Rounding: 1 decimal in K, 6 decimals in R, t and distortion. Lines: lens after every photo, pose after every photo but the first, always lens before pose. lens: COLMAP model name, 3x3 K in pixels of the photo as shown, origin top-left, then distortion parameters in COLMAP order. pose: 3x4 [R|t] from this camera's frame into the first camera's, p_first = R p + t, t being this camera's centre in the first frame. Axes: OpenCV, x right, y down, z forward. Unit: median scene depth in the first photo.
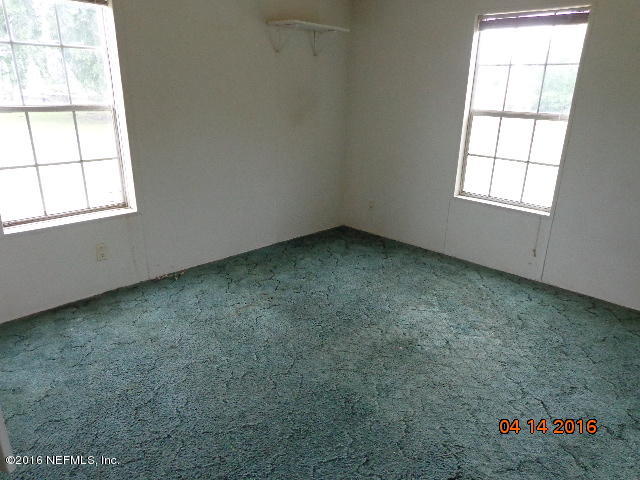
lens RADIAL K [[440.2, 0, 320.0], [0, 440.2, 240.0], [0, 0, 1]] dist [-0.001423, -0.000774]
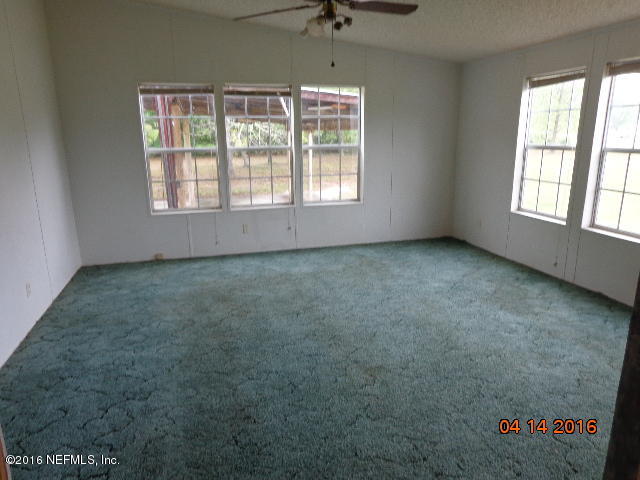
lens RADIAL K [[440.2, 0, 320.0], [0, 440.2, 240.0], [0, 0, 1]] dist [-0.001423, -0.000774]
pose [[0.874600, 0.085548, -0.477239, 0.352357], [-0.132981, 0.988889, -0.066440, 0.113907], [0.466252, 0.121572, 0.876259, -0.293816]]
